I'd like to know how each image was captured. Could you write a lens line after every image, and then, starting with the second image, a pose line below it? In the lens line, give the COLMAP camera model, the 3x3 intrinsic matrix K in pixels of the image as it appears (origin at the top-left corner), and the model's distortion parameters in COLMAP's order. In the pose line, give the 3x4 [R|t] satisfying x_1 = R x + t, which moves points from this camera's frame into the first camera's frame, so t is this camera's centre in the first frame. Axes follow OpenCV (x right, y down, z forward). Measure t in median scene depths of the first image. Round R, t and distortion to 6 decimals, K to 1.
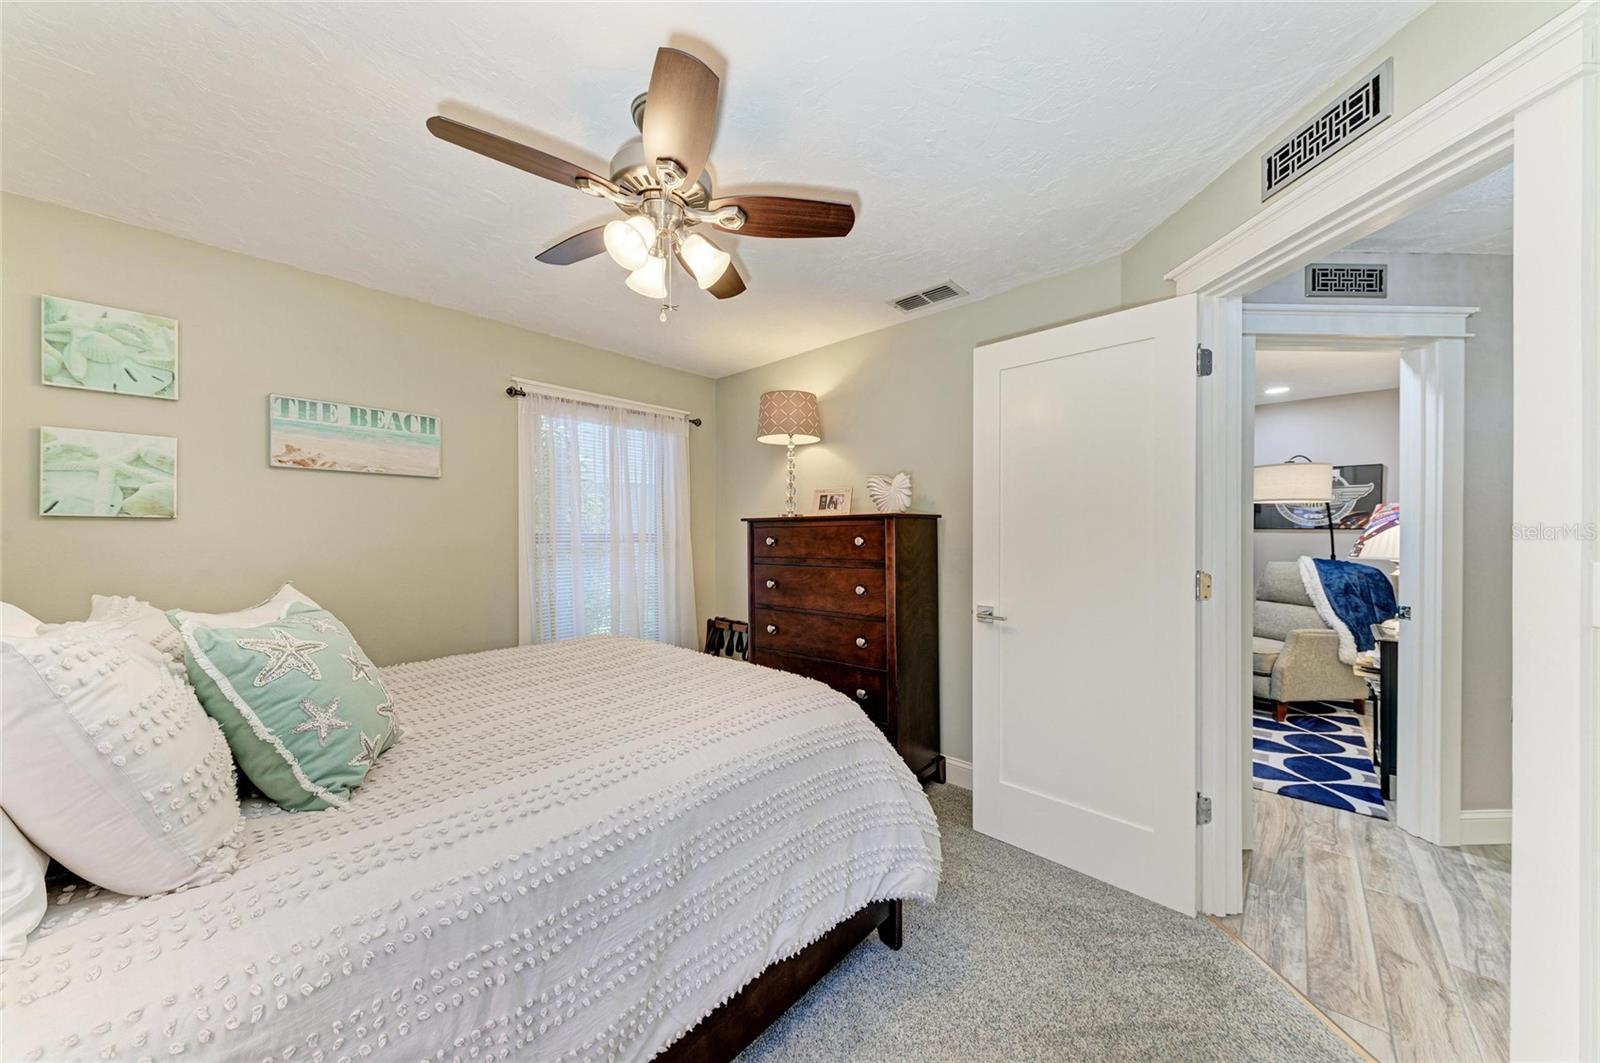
lens RADIAL K [[539.5, 0, 807.1], [0, 539.5, 536.9], [0, 0, 1]] dist [-0.000055, -0.000042]
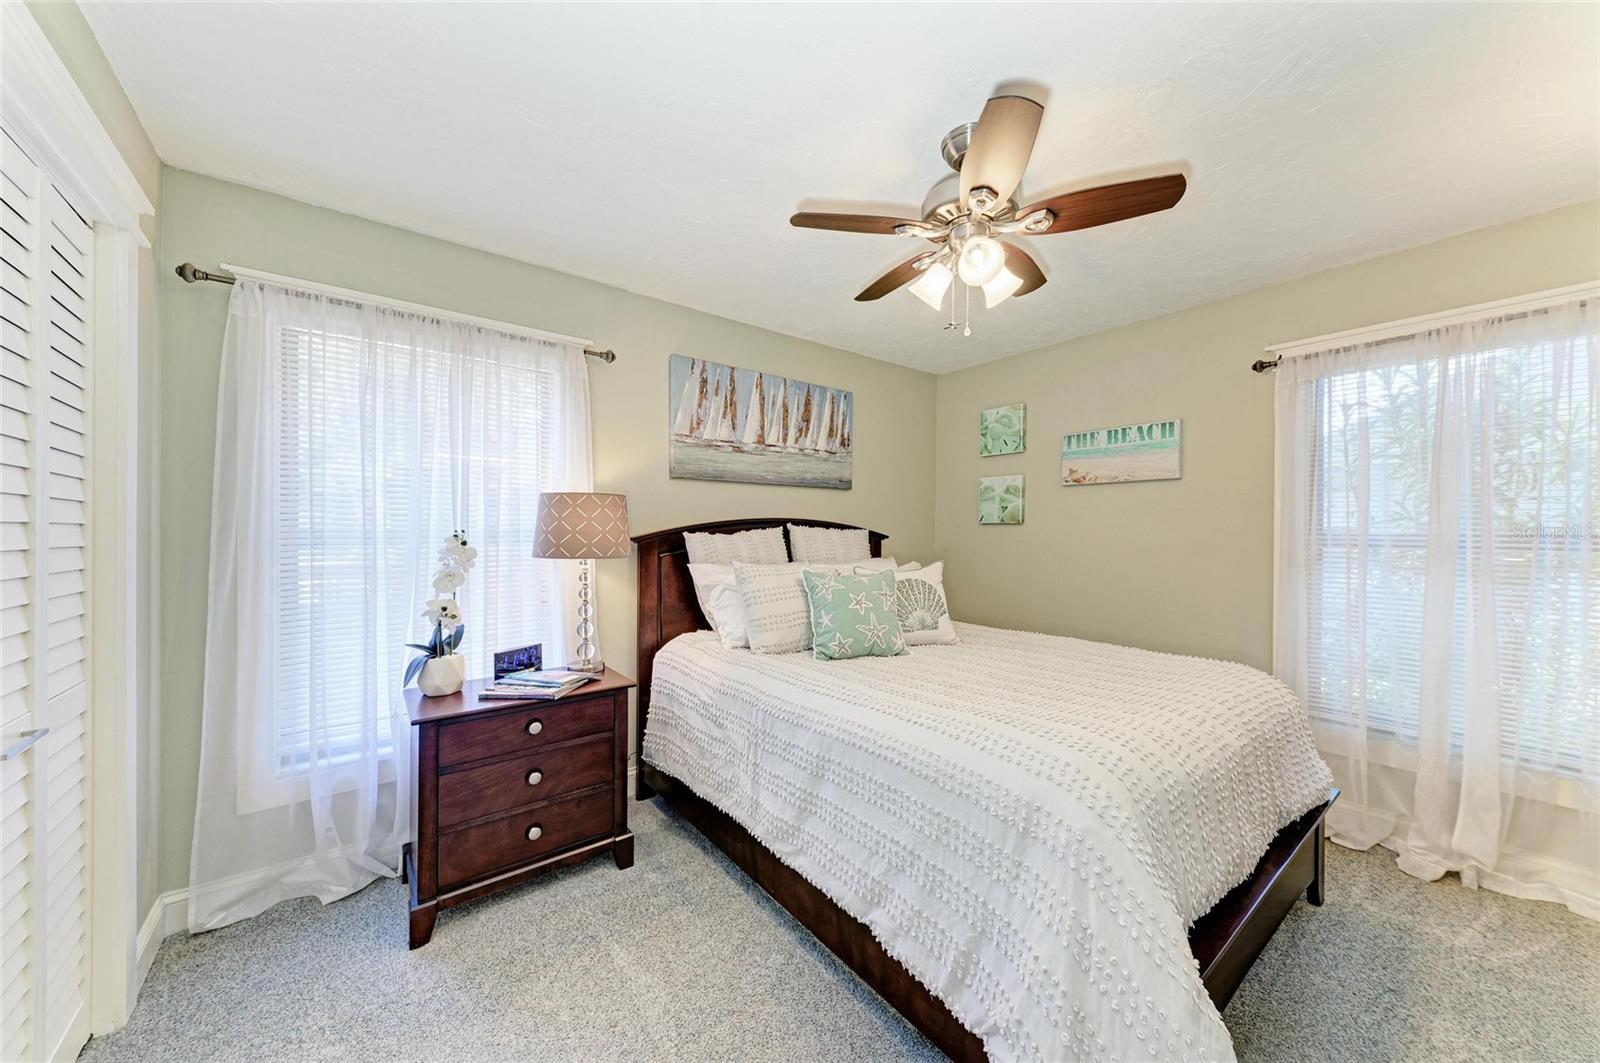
lens RADIAL K [[569.5, 0, 800.0], [0, 569.5, 531.5], [0, 0, 1]] dist [0.001337, -0.004025]
pose [[-0.185729, 0.001315, -0.982600, 0.683208], [-0.008246, 0.999962, 0.002897, -0.009016], [0.982566, 0.008641, -0.185711, 0.667202]]
